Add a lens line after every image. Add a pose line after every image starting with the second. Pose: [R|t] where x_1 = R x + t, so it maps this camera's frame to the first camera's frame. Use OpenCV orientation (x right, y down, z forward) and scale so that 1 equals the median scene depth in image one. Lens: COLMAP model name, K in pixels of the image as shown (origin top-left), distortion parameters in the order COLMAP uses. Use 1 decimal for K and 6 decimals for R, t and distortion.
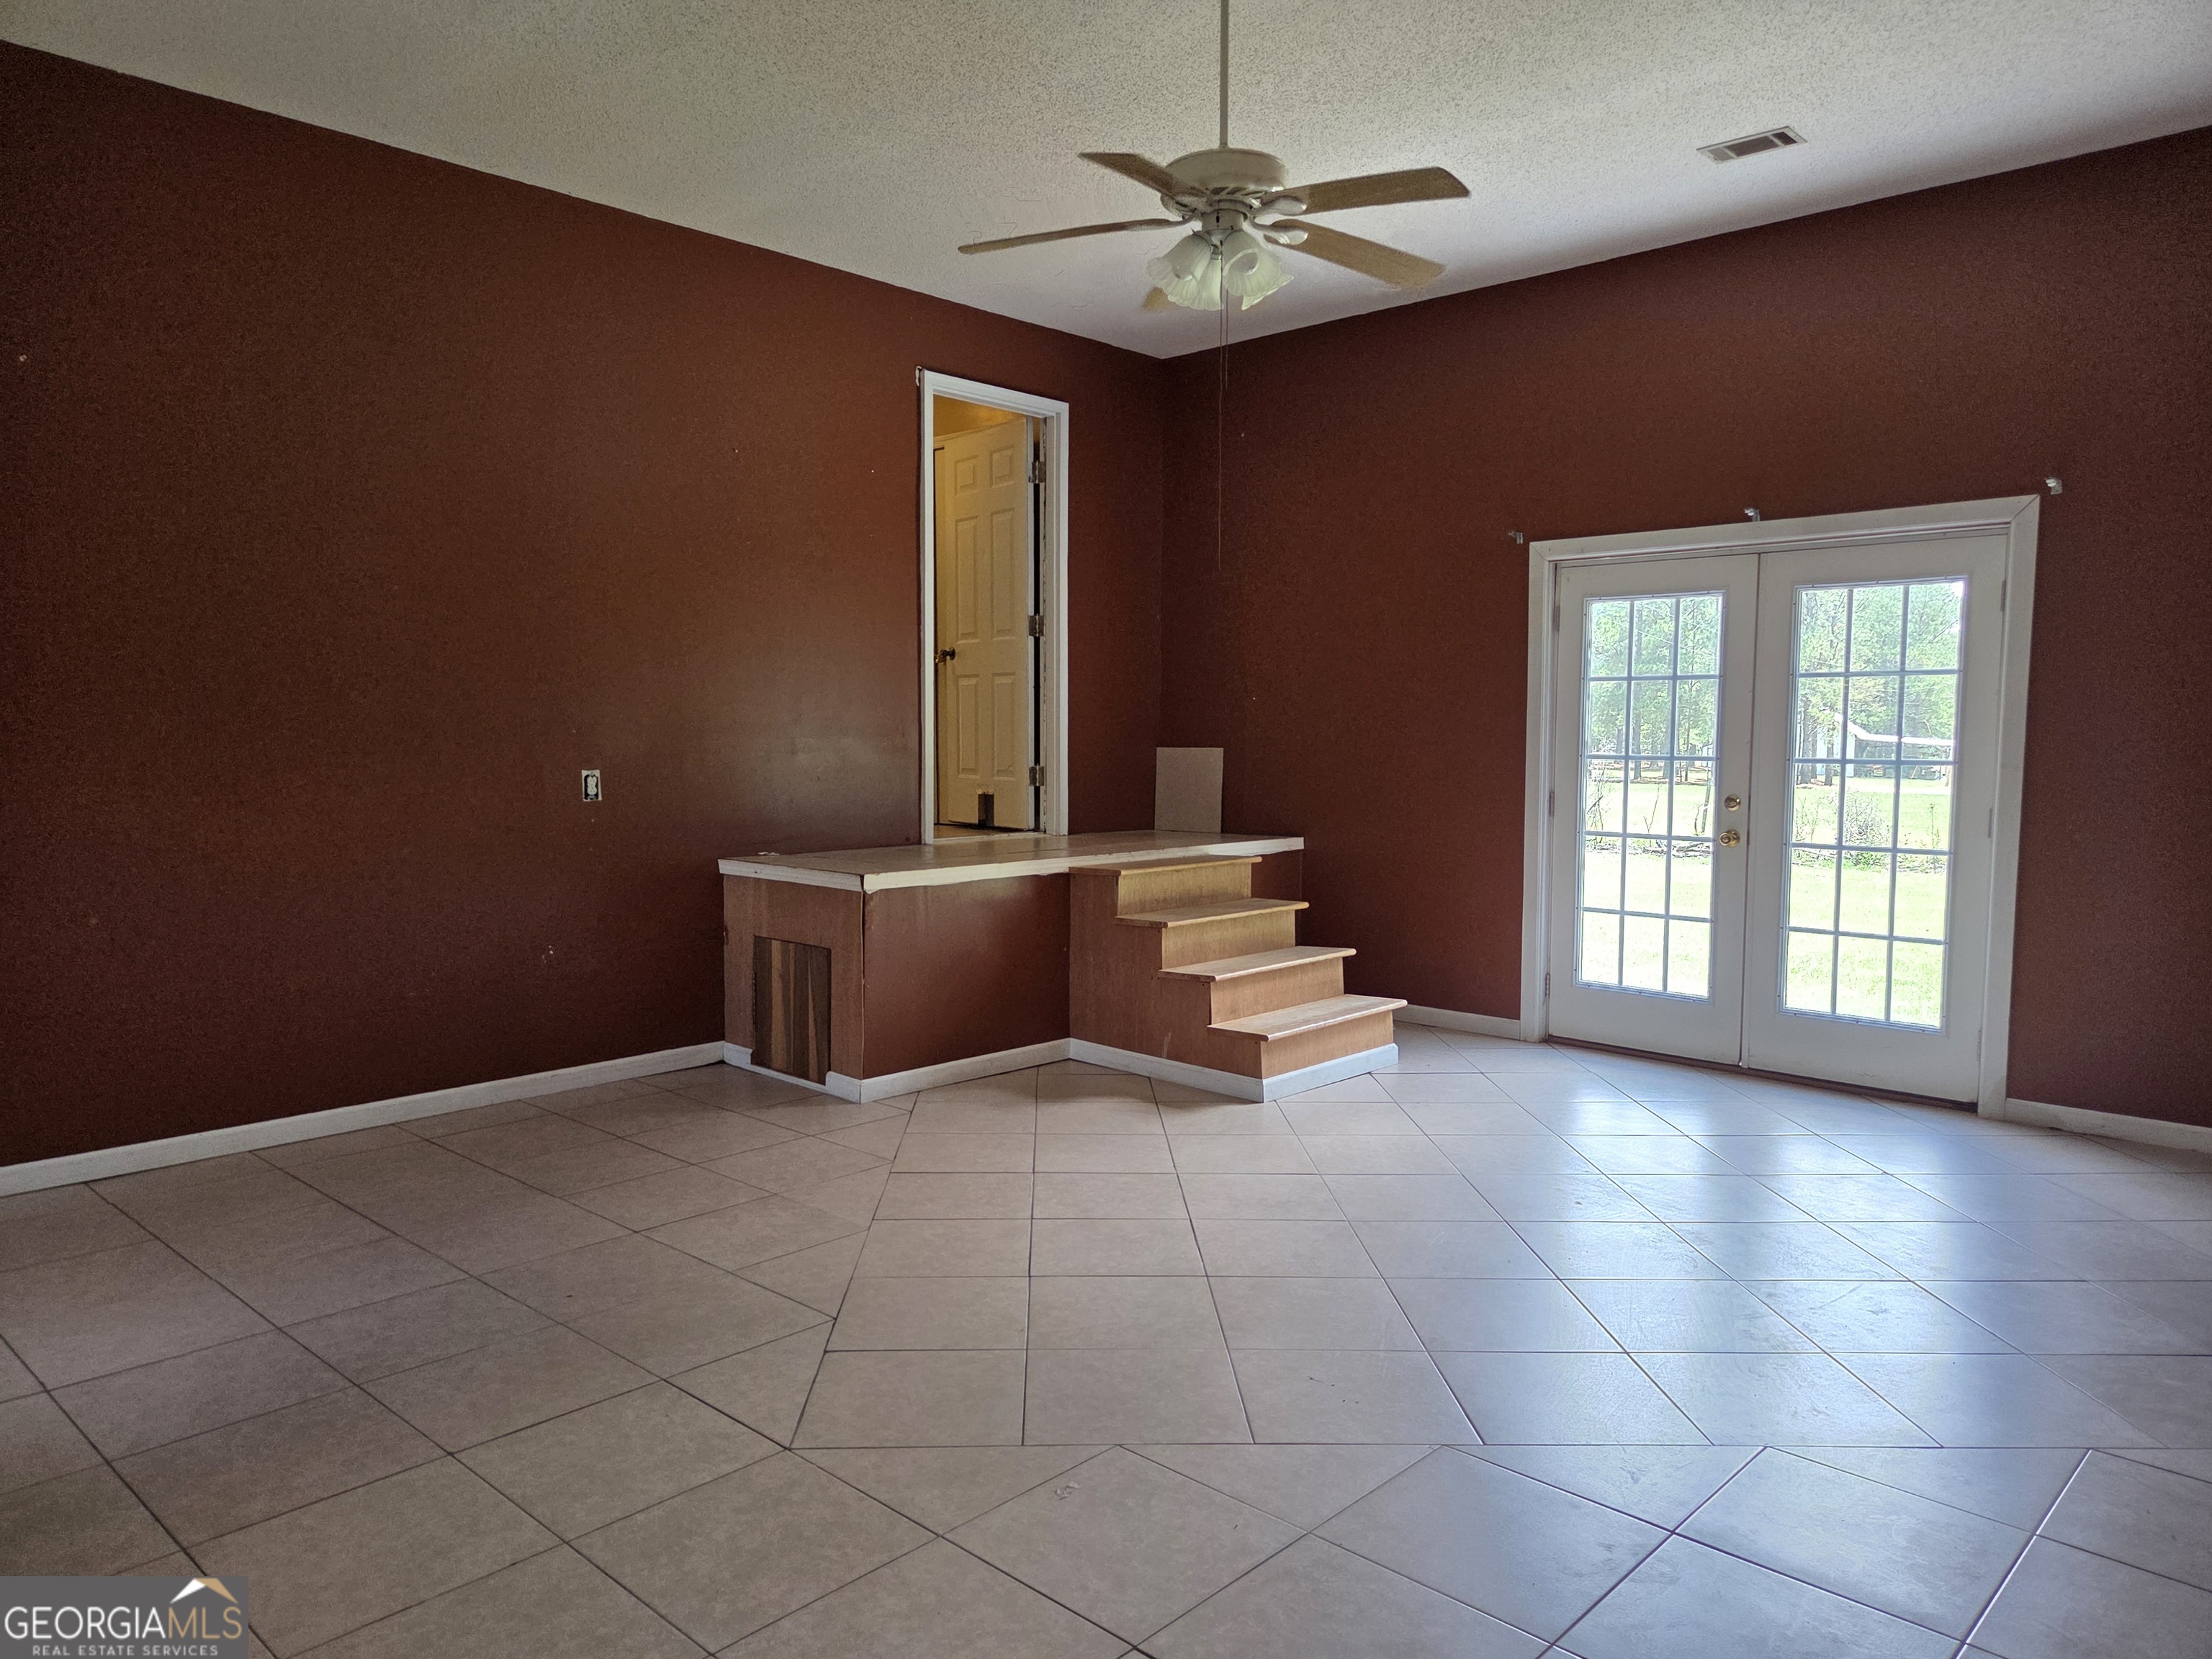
lens RADIAL K [[1506.8, 0, 1106.0], [0, 1506.8, 829.5], [0, 0, 1]] dist [0.023164, -0.003522]
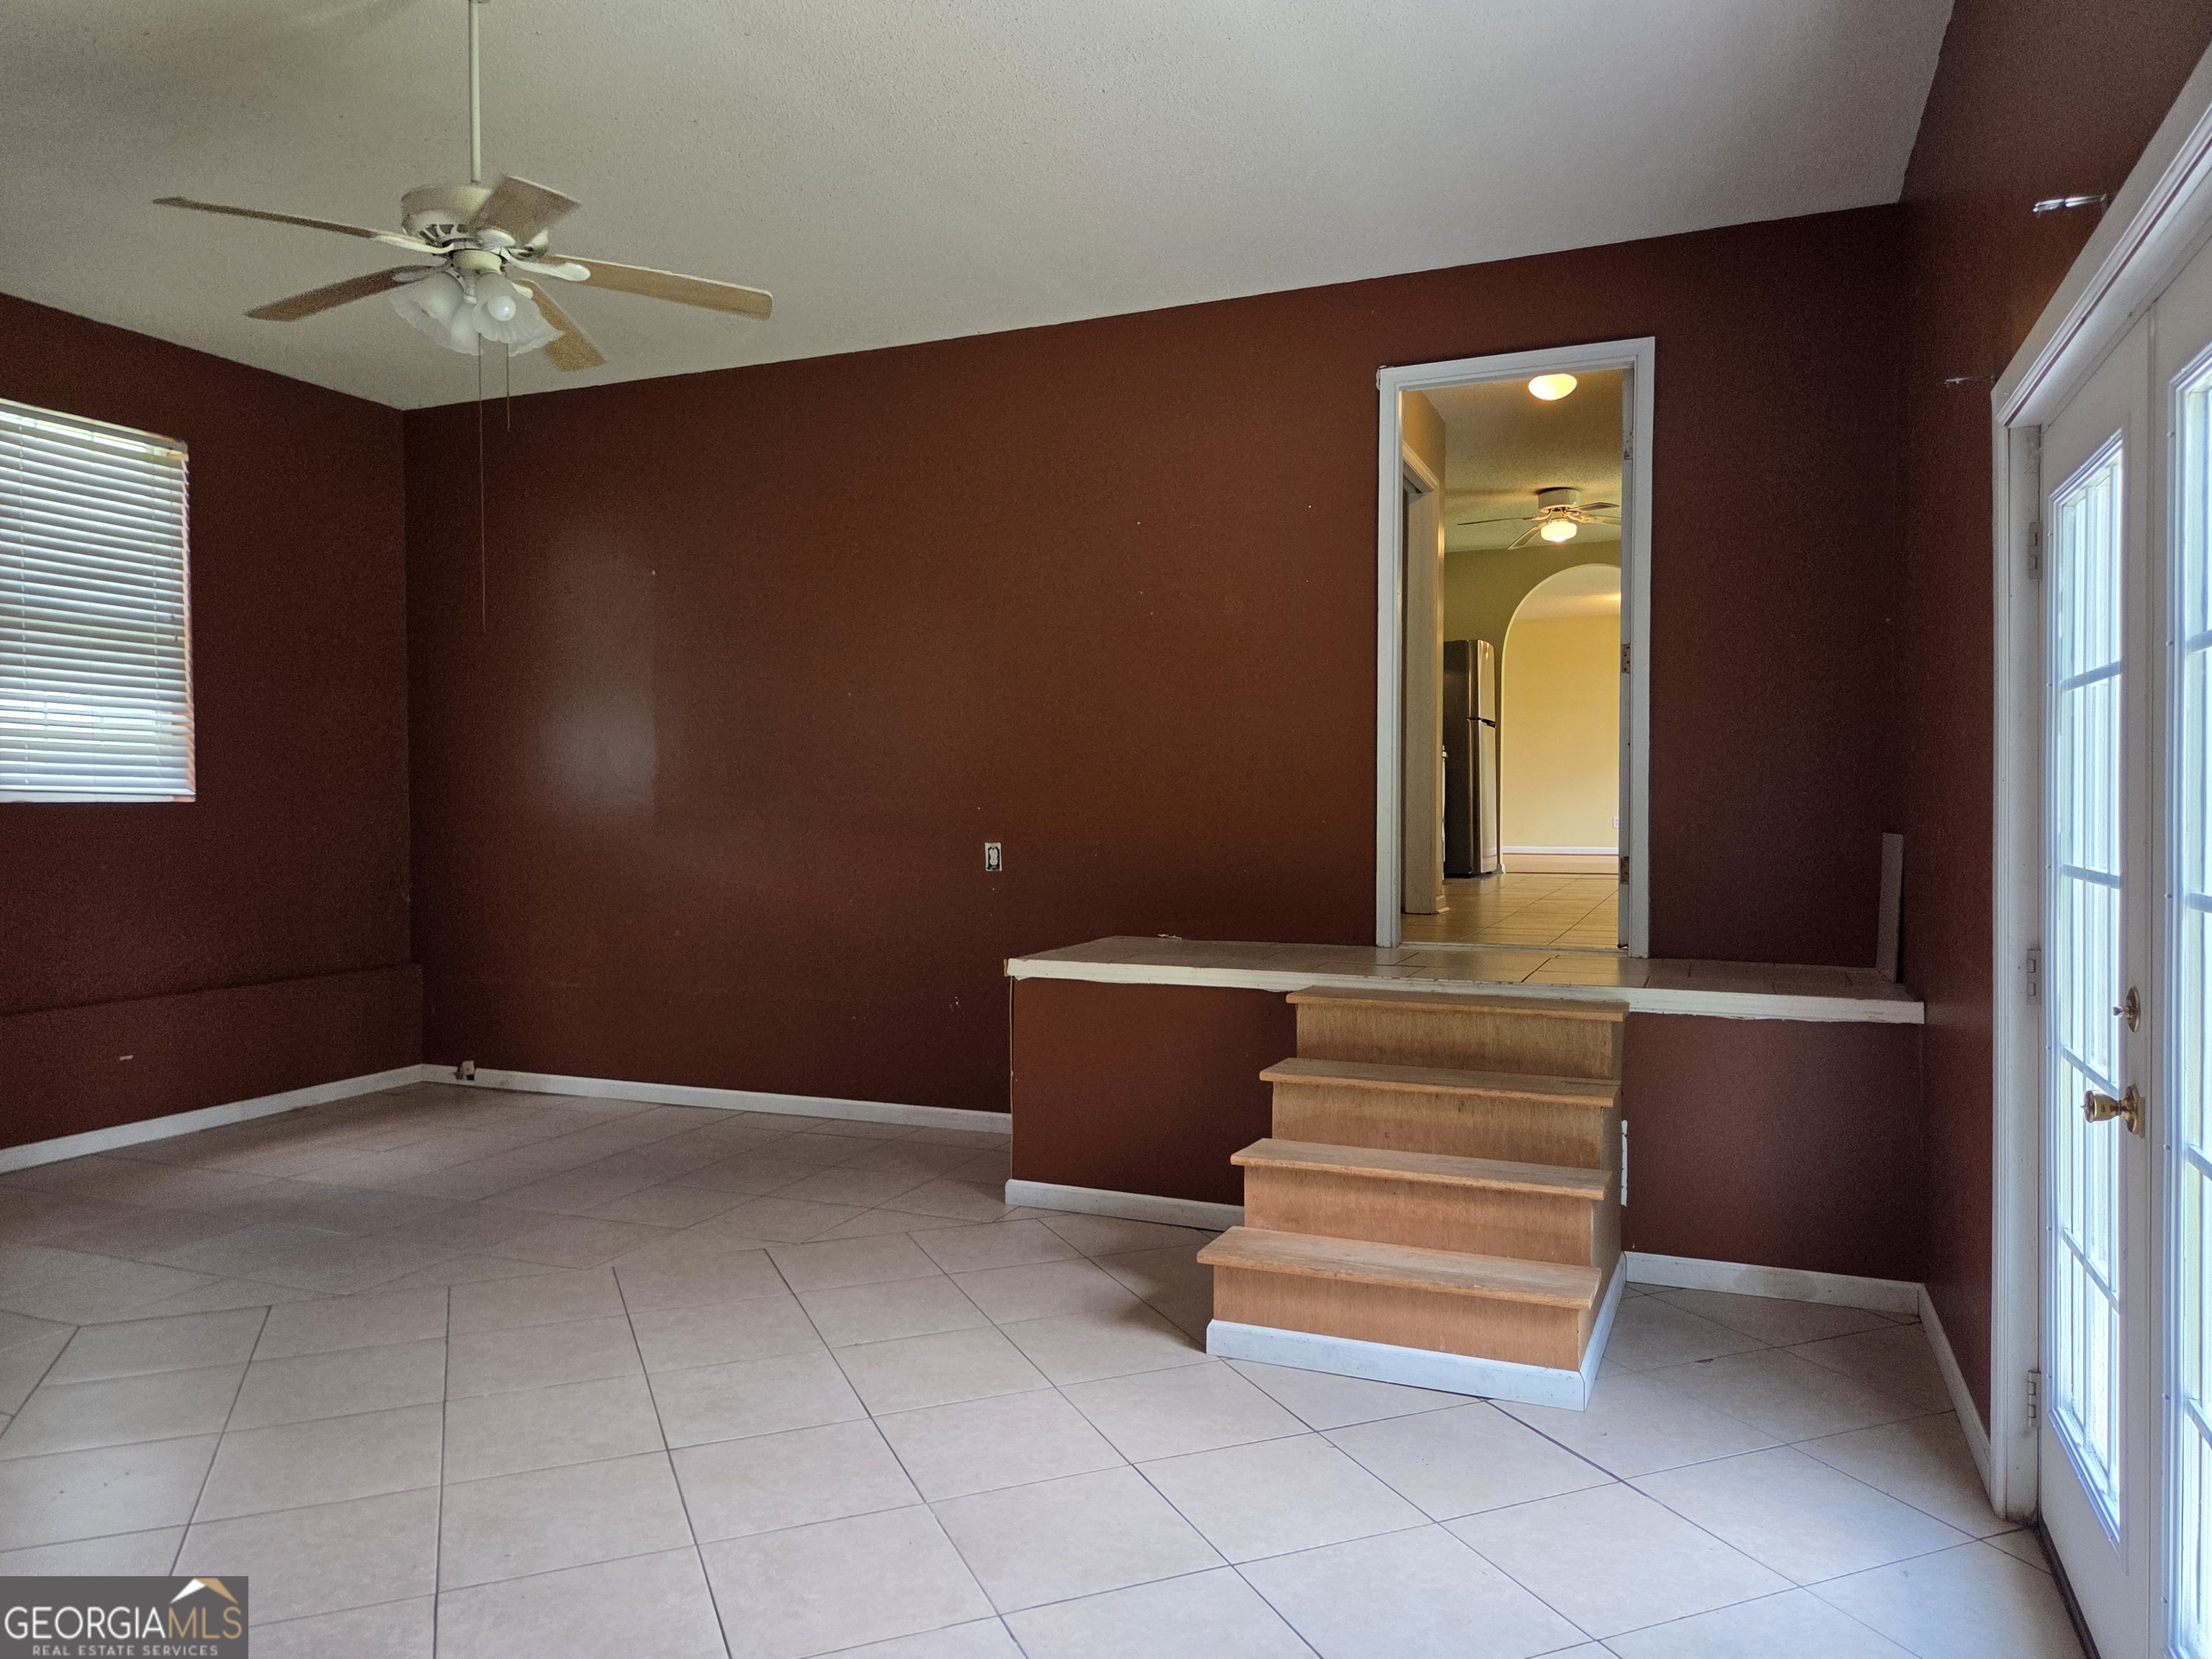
lens RADIAL K [[1506.8, 0, 1106.0], [0, 1506.8, 829.5], [0, 0, 1]] dist [0.023164, -0.003522]
pose [[0.344195, 0.014735, -0.938782, 0.709928], [-0.060061, 0.998174, -0.006353, -0.046530], [0.936975, 0.058571, 0.344452, 0.694026]]
